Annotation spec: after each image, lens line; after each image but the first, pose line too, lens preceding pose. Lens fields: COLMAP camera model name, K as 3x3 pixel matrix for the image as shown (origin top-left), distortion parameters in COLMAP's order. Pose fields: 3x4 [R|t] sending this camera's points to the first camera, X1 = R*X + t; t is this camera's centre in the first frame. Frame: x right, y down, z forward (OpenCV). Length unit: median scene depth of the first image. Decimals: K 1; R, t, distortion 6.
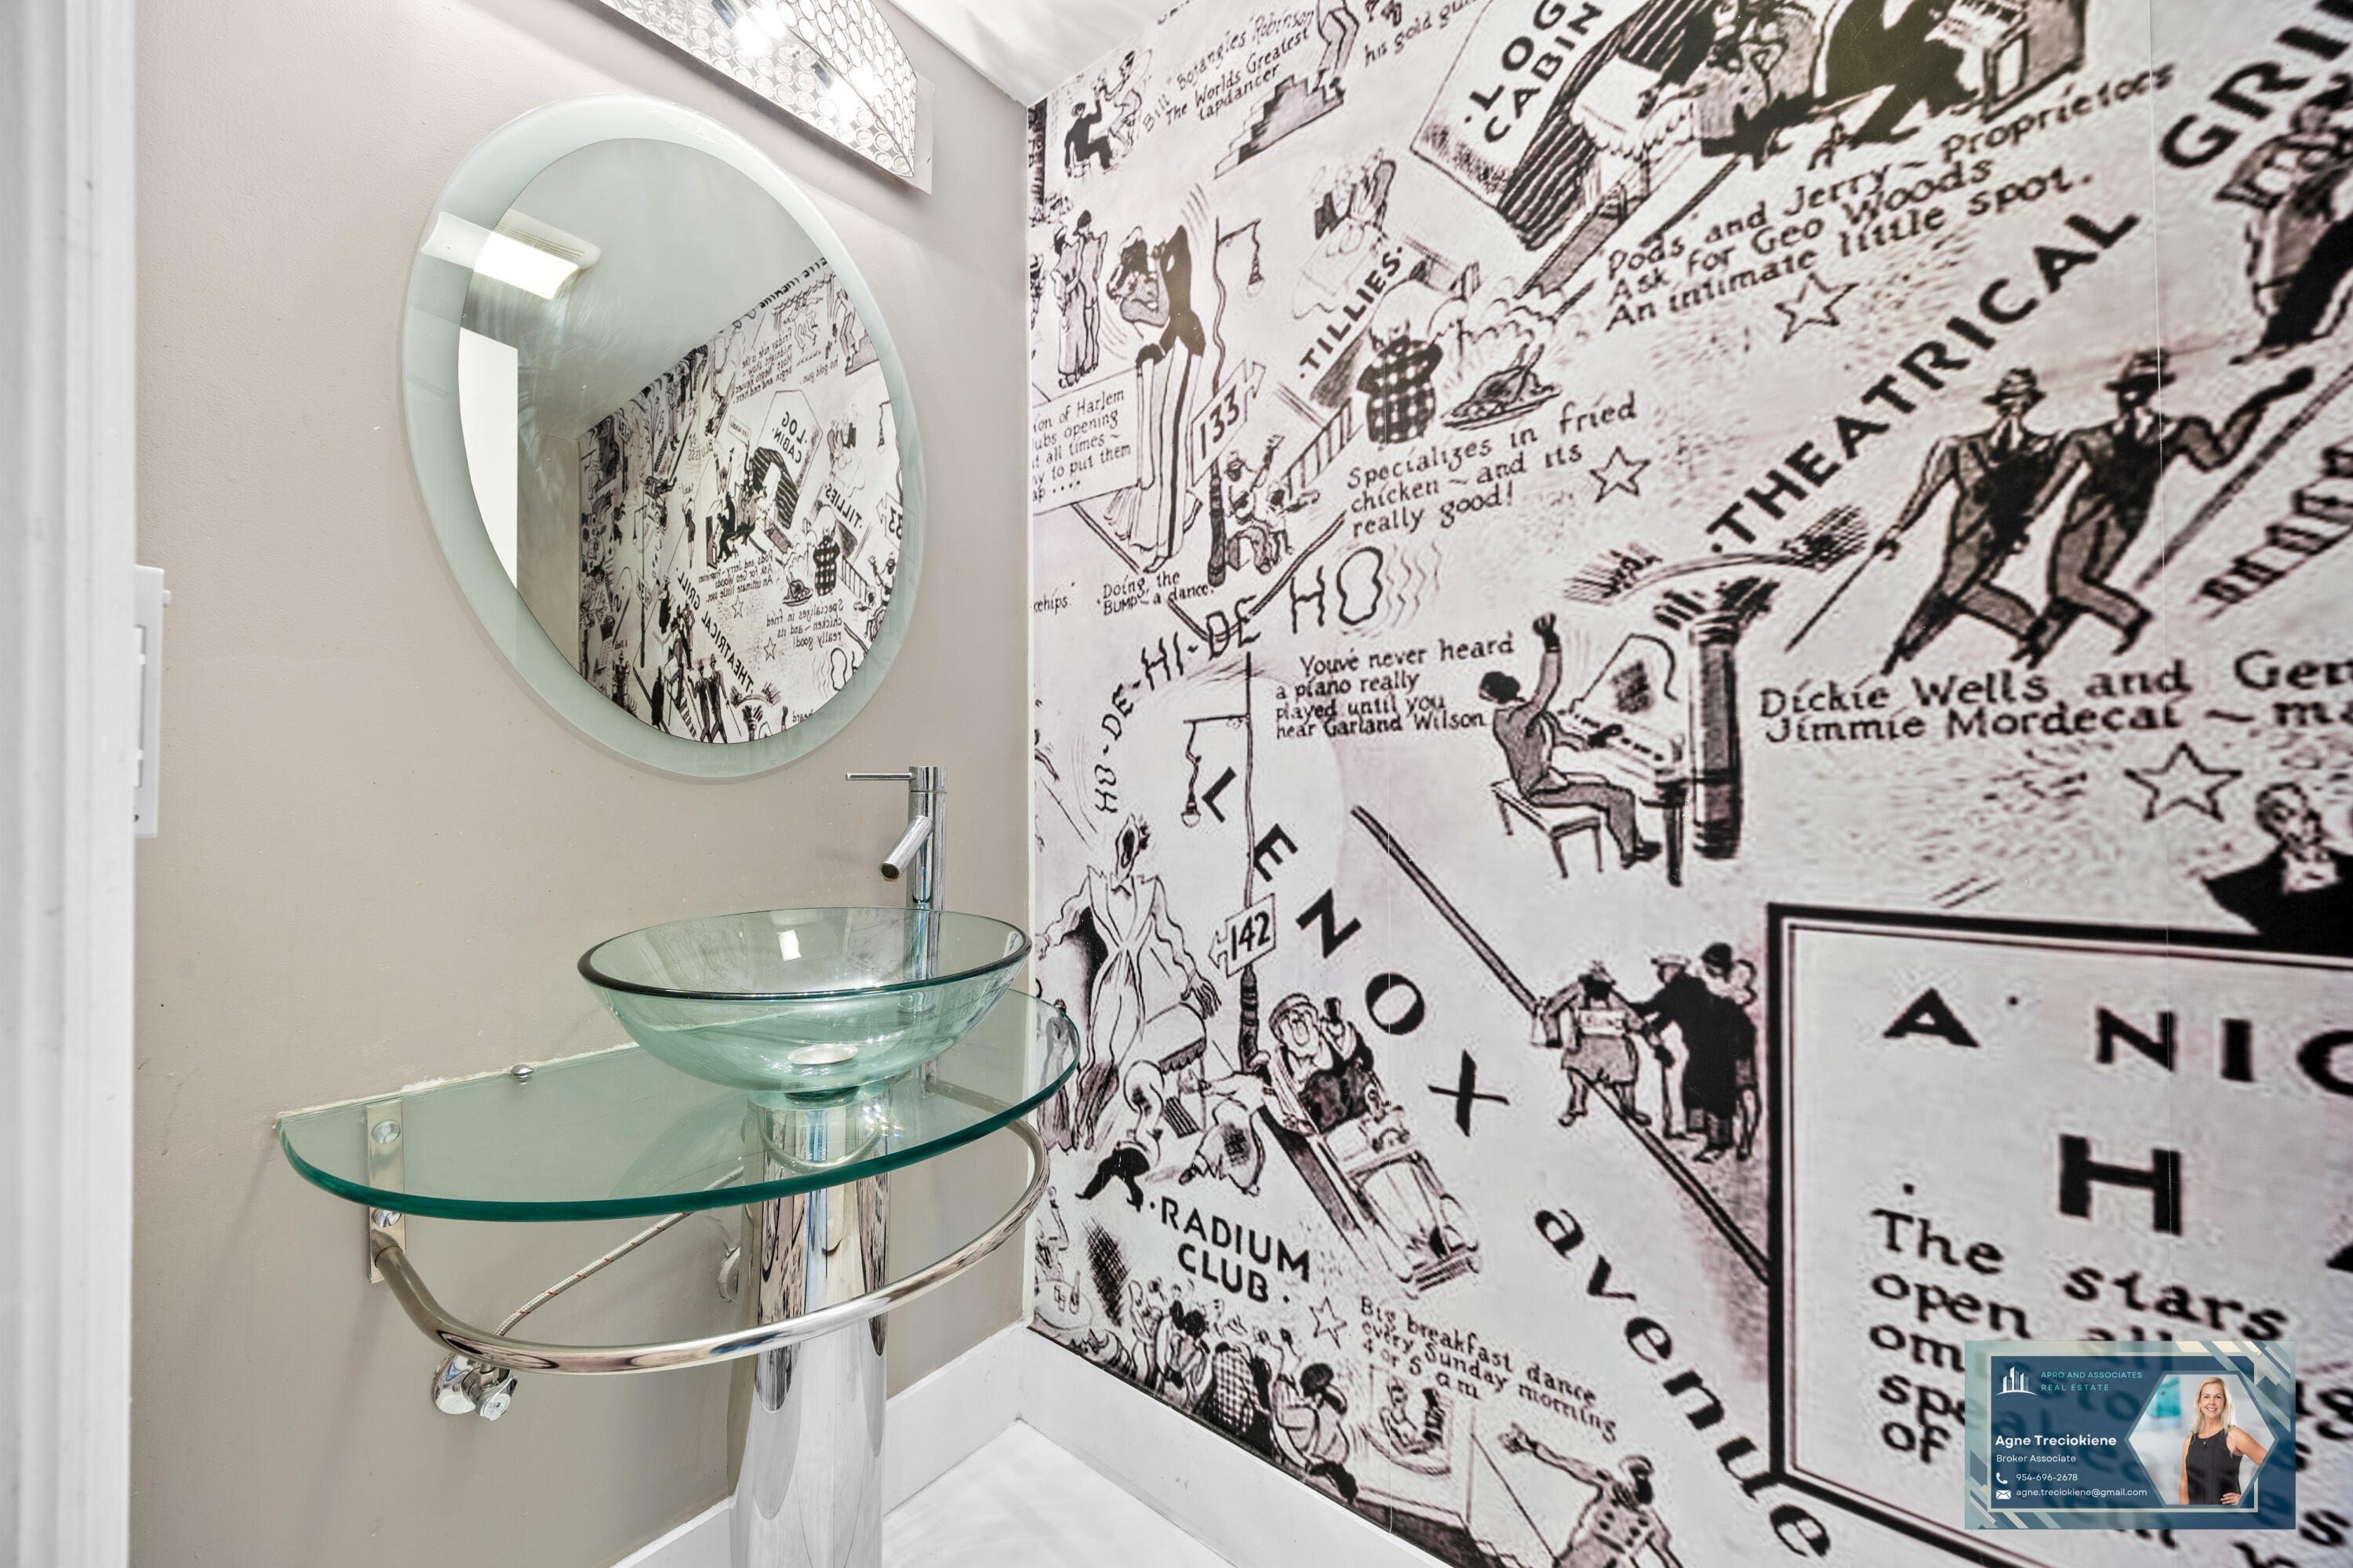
lens RADIAL K [[892.4, 0, 1176.5], [0, 892.4, 784.0], [0, 0, 1]] dist [-0.003287, -0.000453]
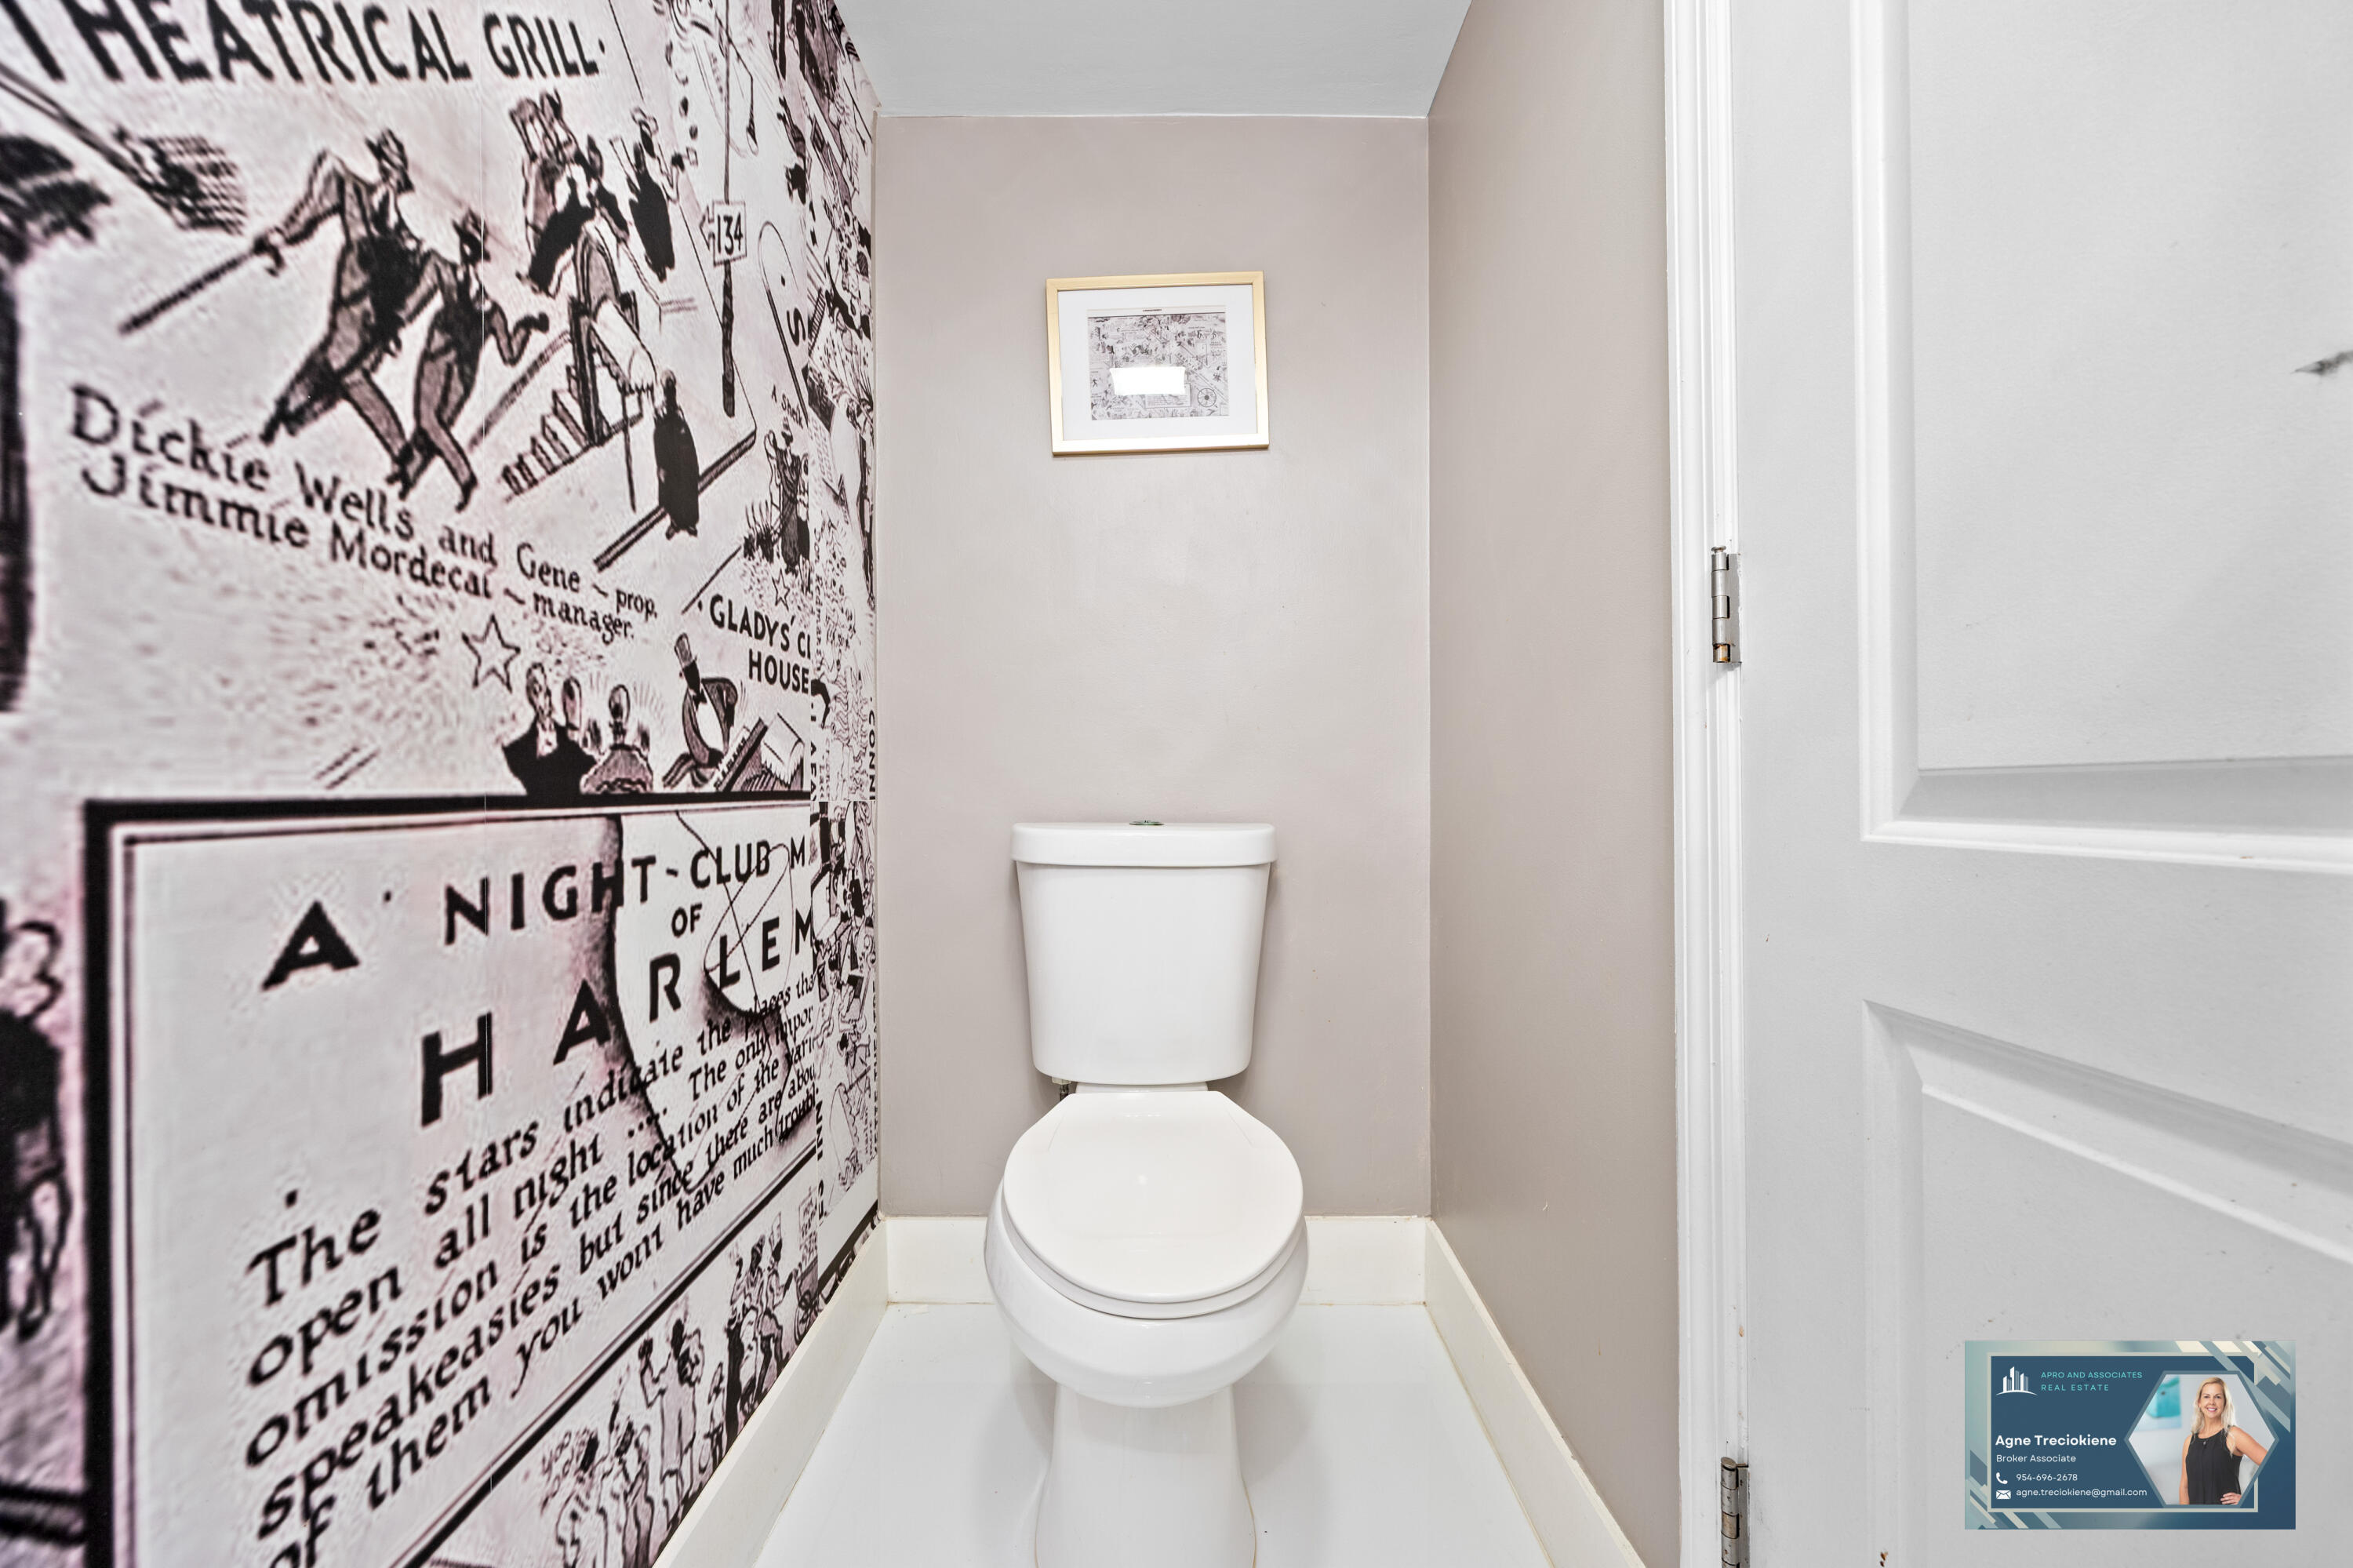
lens RADIAL K [[892.4, 0, 1176.5], [0, 892.4, 784.0], [0, 0, 1]] dist [-0.003287, -0.000453]
pose [[-0.640601, 0.004614, 0.767860, -0.150830], [-0.004839, 0.999938, -0.010045, 0.139713], [-0.767858, -0.010151, -0.640539, 0.934428]]
